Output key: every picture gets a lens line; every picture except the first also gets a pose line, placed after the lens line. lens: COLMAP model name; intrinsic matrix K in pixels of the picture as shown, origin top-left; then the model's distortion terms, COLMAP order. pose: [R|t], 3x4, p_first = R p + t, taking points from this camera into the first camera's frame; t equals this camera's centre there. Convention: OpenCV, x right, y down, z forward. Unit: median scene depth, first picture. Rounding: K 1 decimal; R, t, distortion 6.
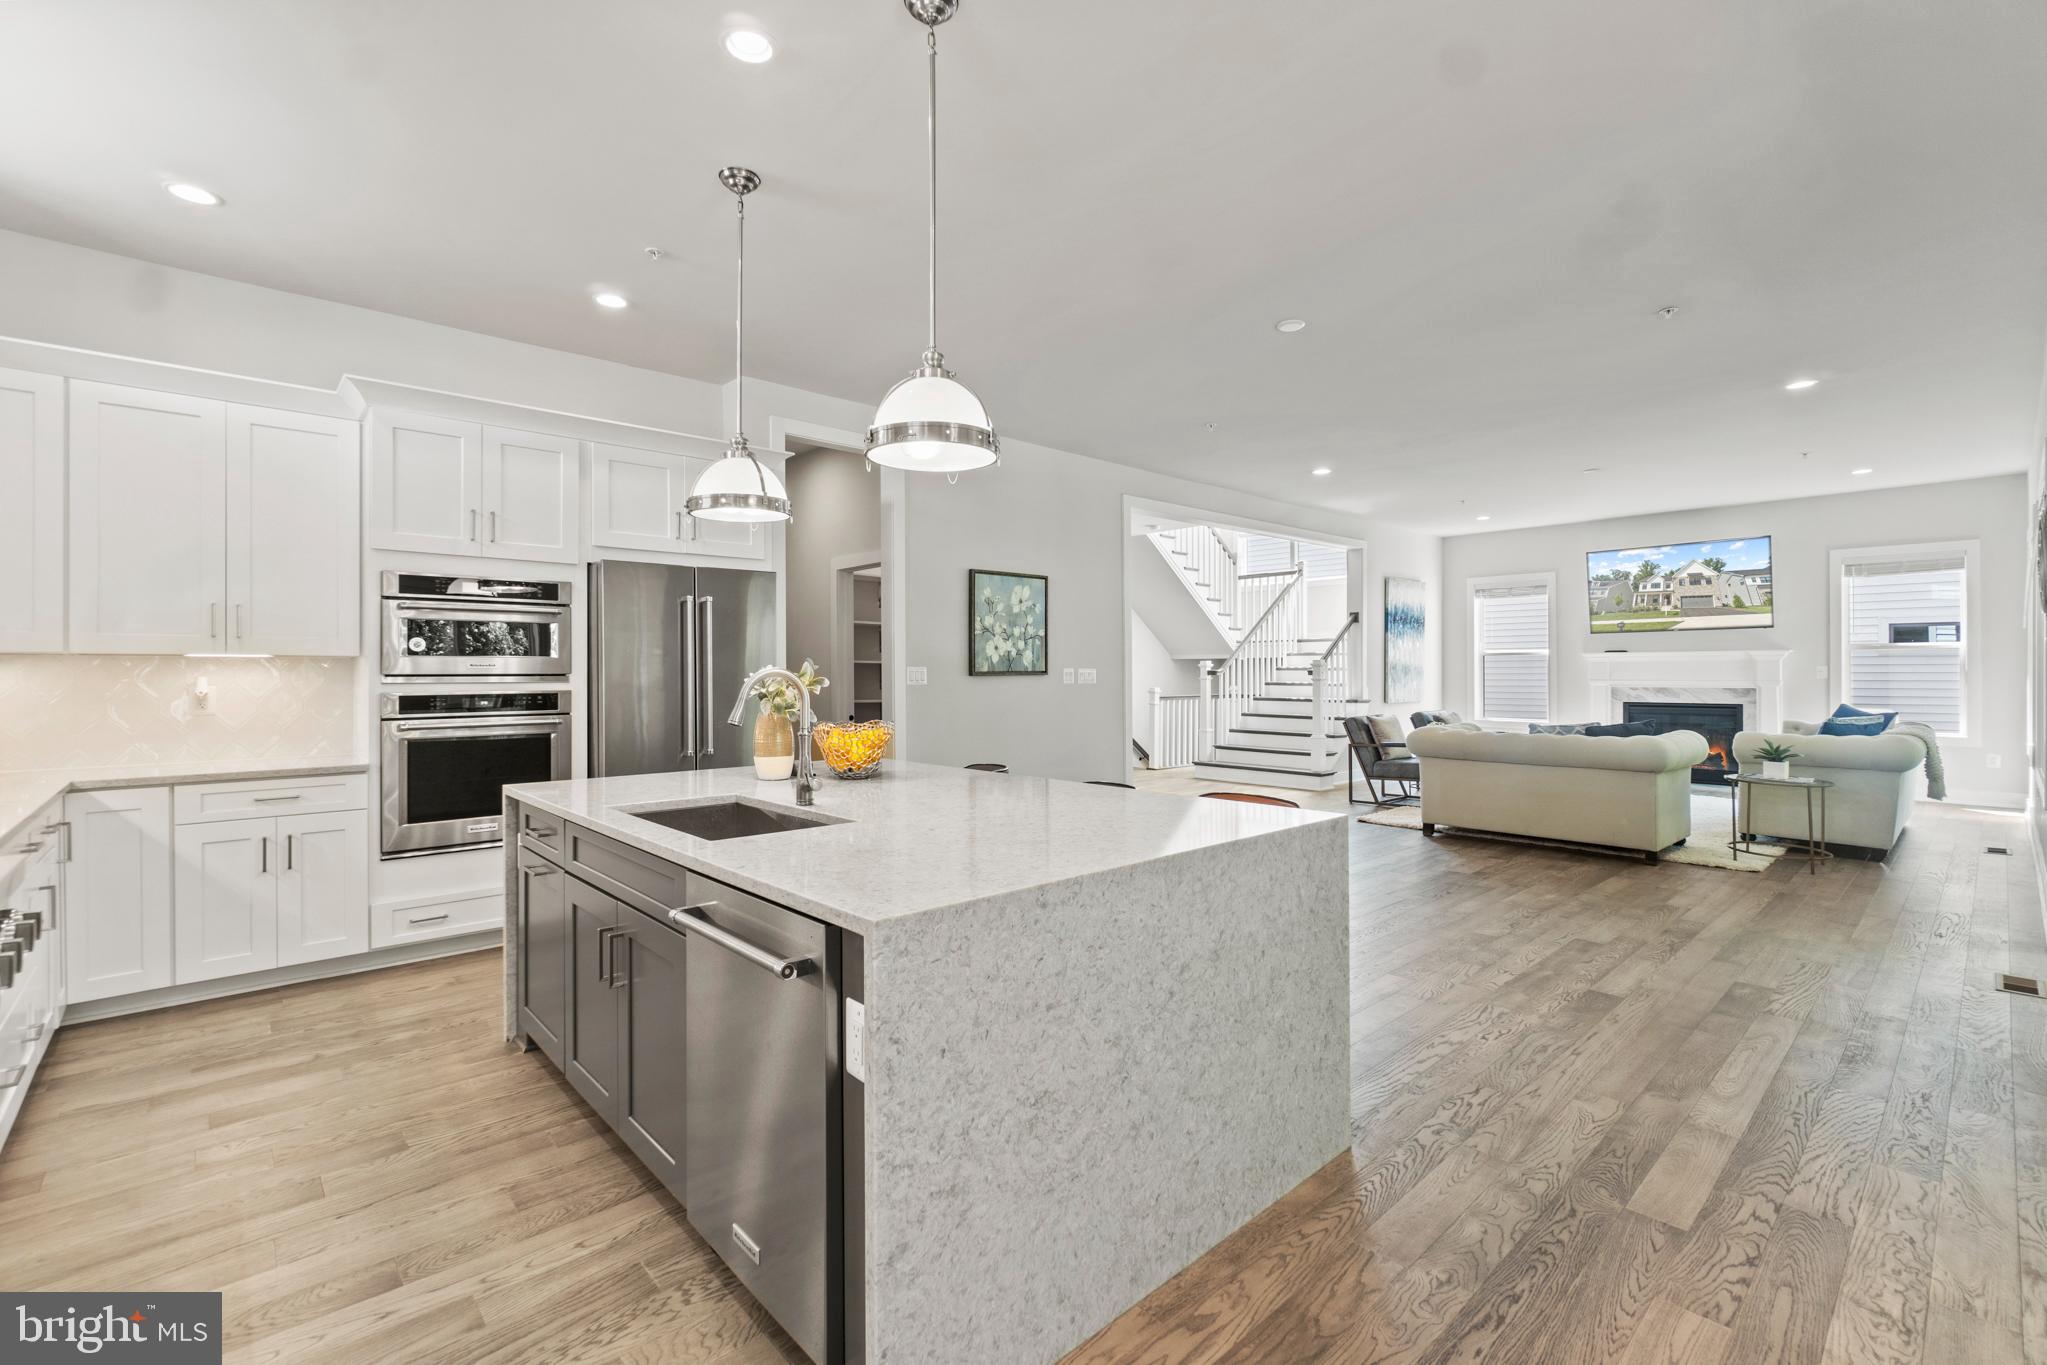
lens RADIAL K [[893.5, 0, 1024.2], [0, 893.5, 673.3], [0, 0, 1]] dist [-0.005436, -0.000271]
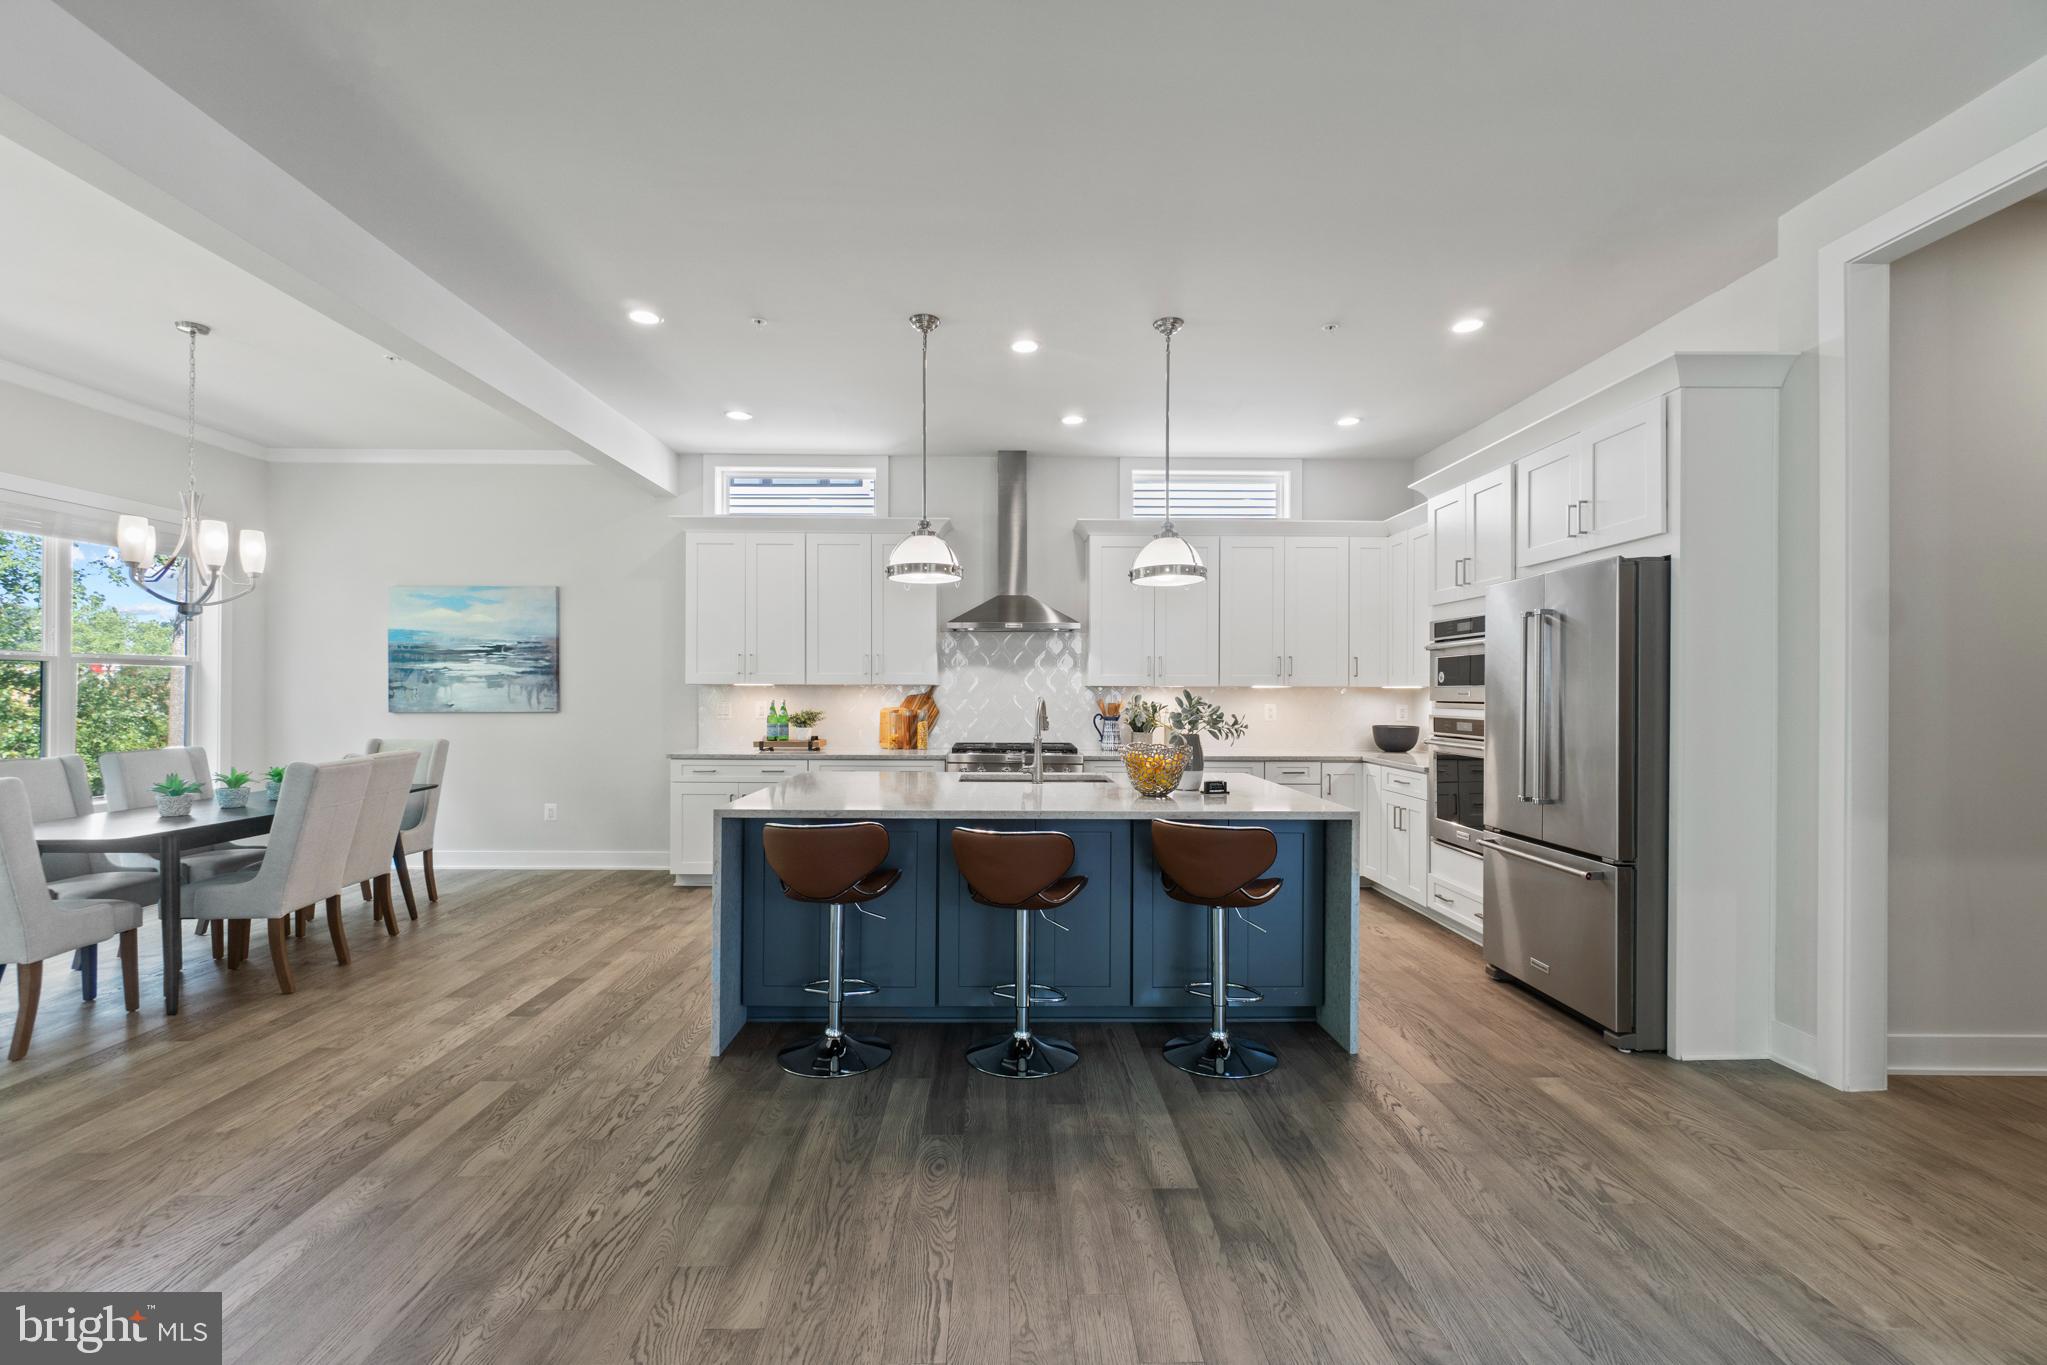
lens RADIAL K [[906.0, 0, 1022.2], [0, 906.0, 691.4], [0, 0, 1]] dist [-0.001193, -0.000041]
pose [[-0.663016, 0.001637, -0.748603, 0.736731], [-0.002699, 0.999986, 0.004577, -0.018745], [0.748600, 0.005055, -0.663003, 1.542558]]
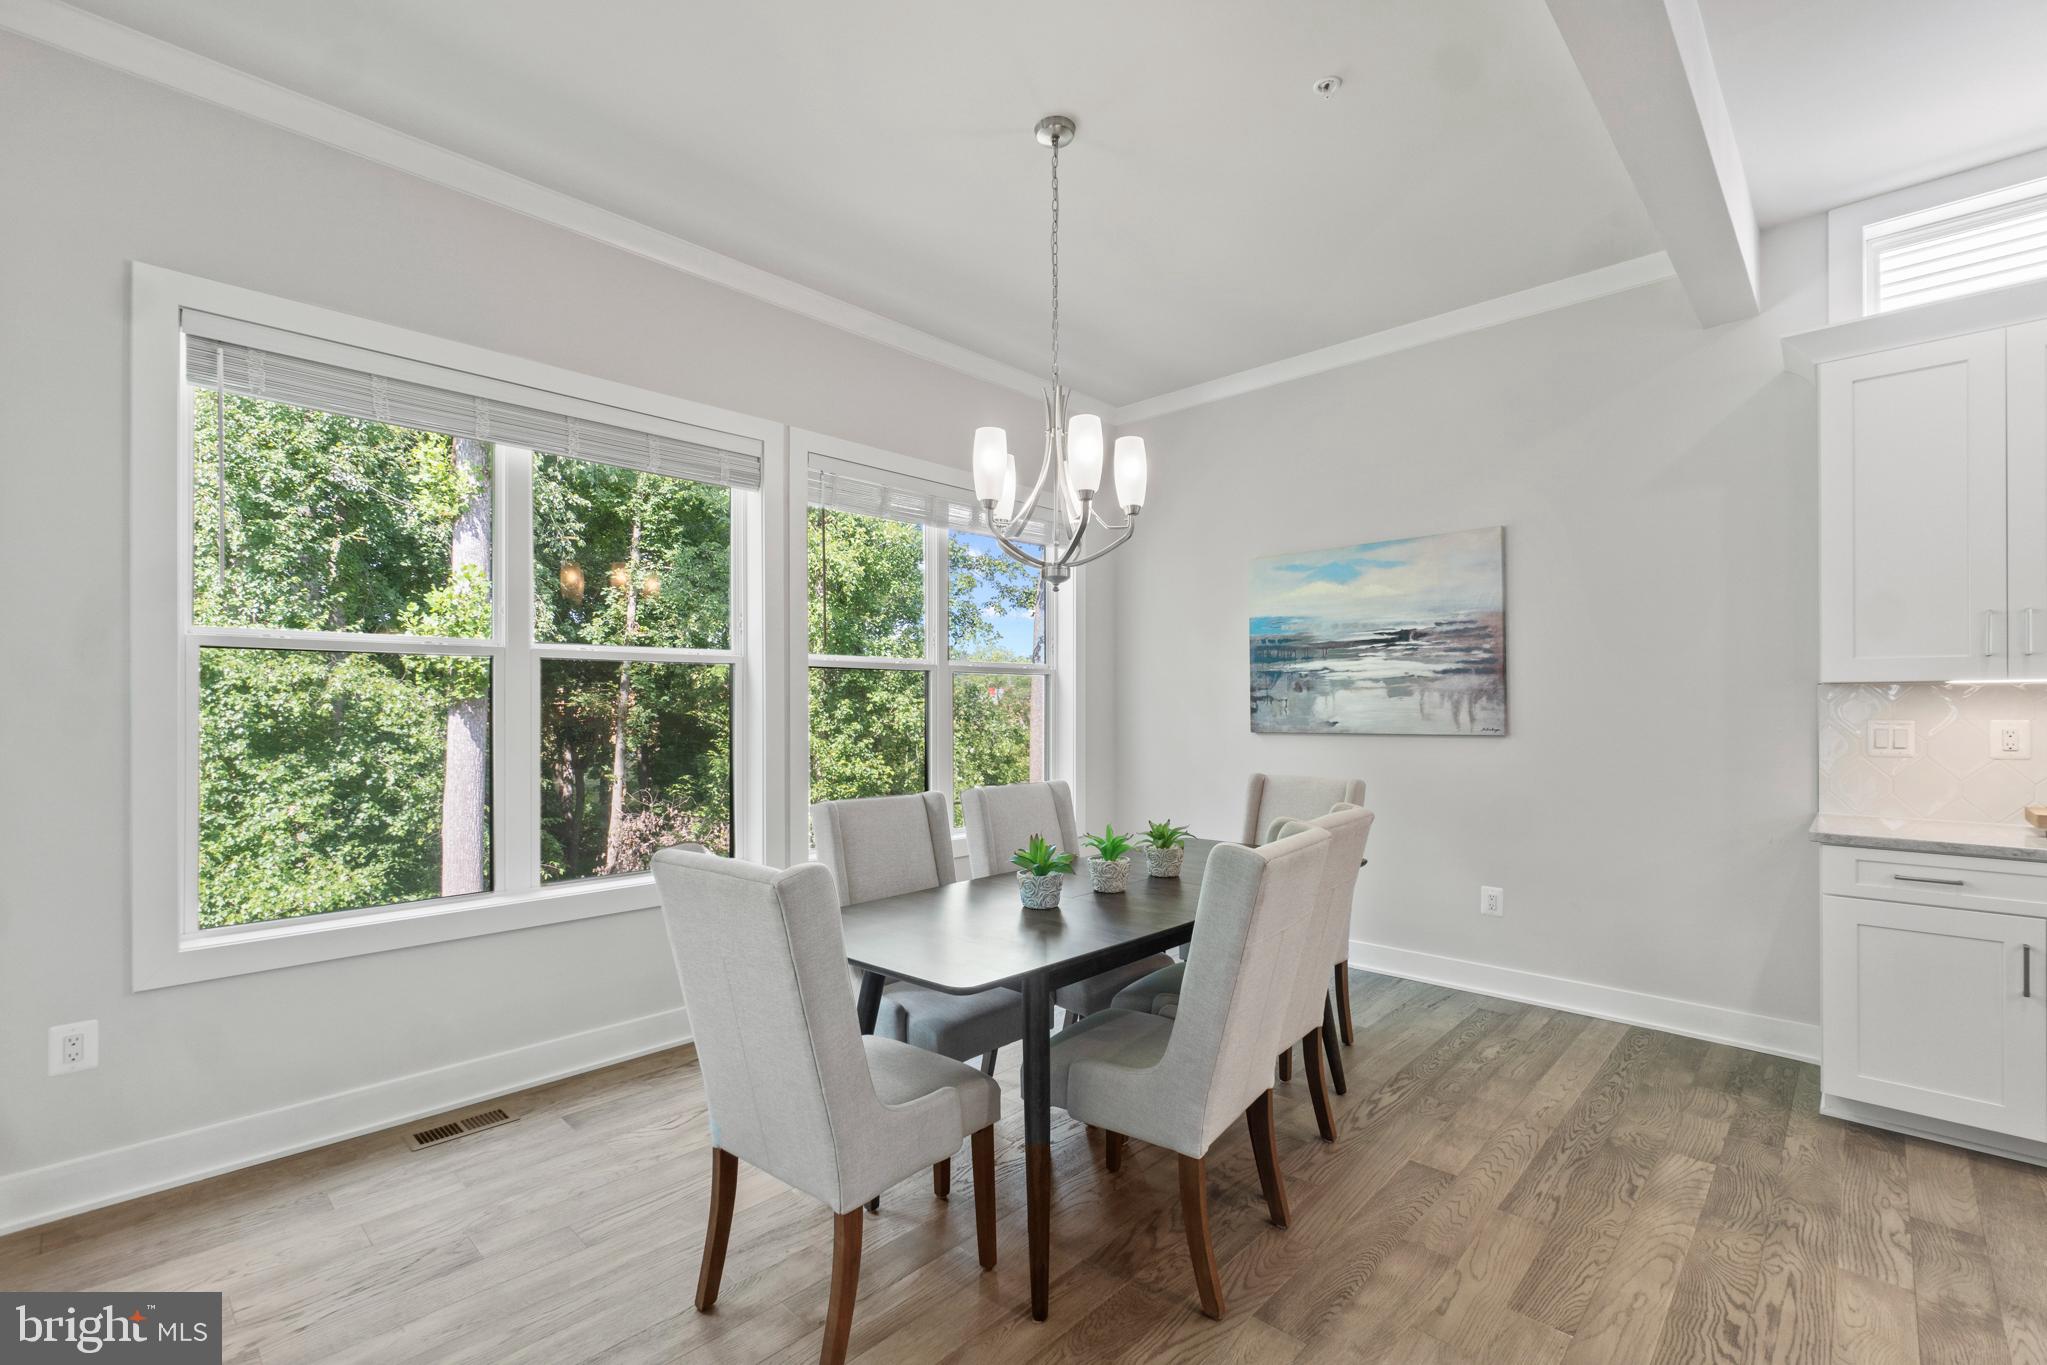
lens RADIAL K [[829.9, 0, 1030.7], [0, 829.9, 707.5], [0, 0, 1]] dist [-0.001239, -0.000172]
pose [[-0.995761, 0.008163, -0.091613, 0.652935], [0.007772, 0.999959, 0.004621, -0.009518], [0.091647, 0.003890, -0.995784, 0.589227]]
